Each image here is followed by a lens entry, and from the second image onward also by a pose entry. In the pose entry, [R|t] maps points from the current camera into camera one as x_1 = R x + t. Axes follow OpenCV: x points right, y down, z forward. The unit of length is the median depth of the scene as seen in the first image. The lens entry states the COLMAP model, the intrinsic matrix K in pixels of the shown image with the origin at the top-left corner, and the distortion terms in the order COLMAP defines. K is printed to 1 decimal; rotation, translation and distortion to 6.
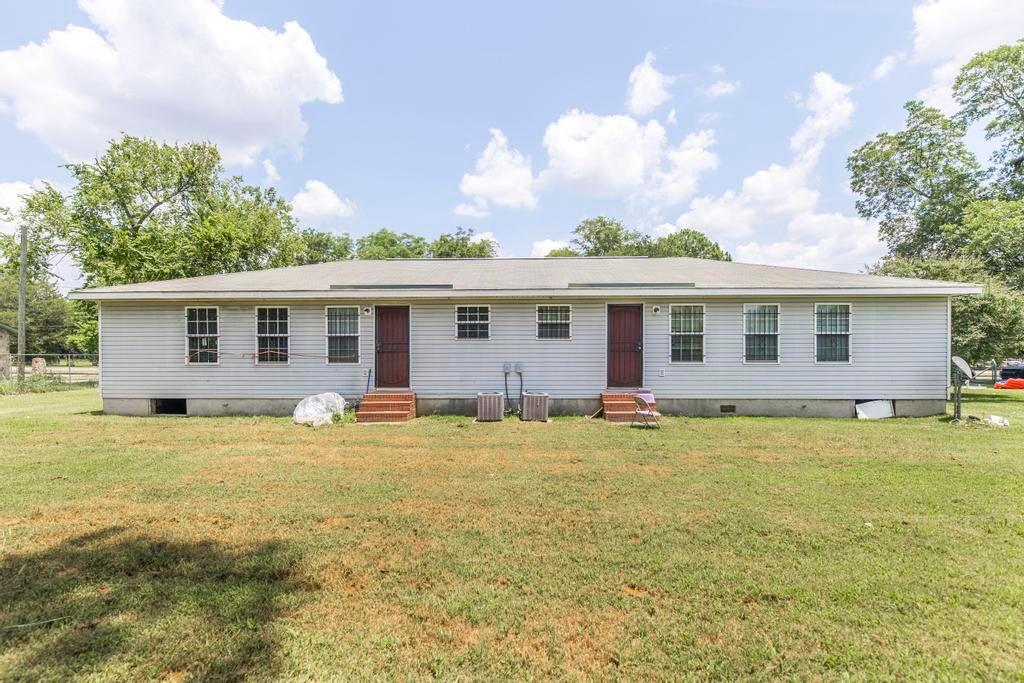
lens RADIAL K [[508.8, 0, 504.2], [0, 508.8, 349.2], [0, 0, 1]] dist [0.004016, -0.002987]
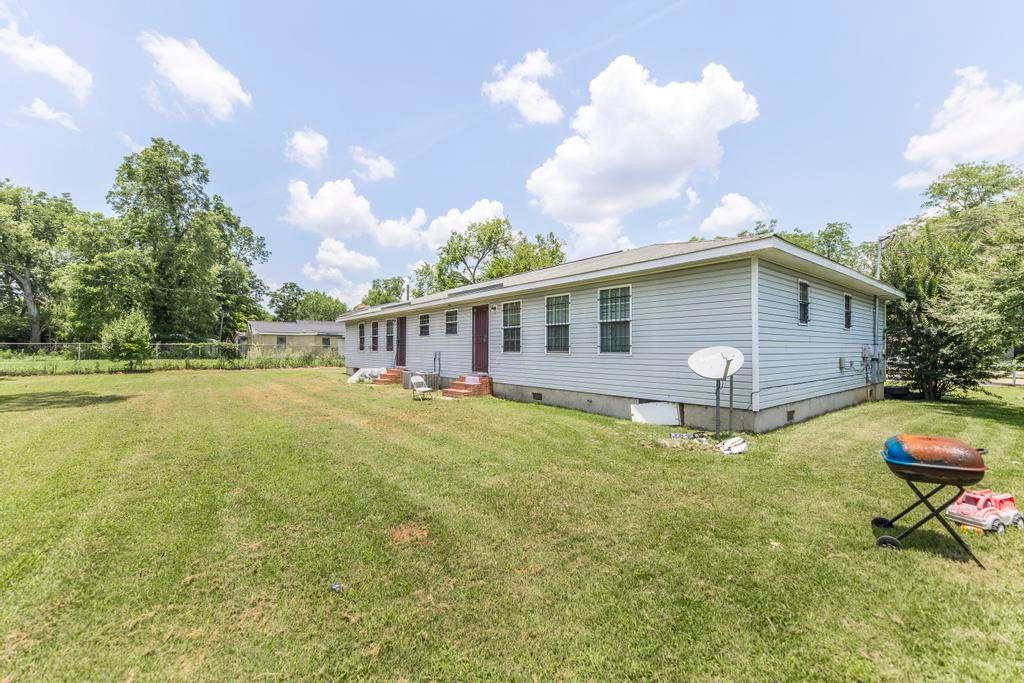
lens RADIAL K [[423.3, 0, 512.6], [0, 423.3, 343.9], [0, 0, 1]] dist [-0.000154, -0.000110]
pose [[0.640825, -0.007025, -0.767655, 1.000128], [0.009585, 0.999953, -0.001149, 0.007395], [0.767627, -0.006622, 0.640863, 0.364711]]
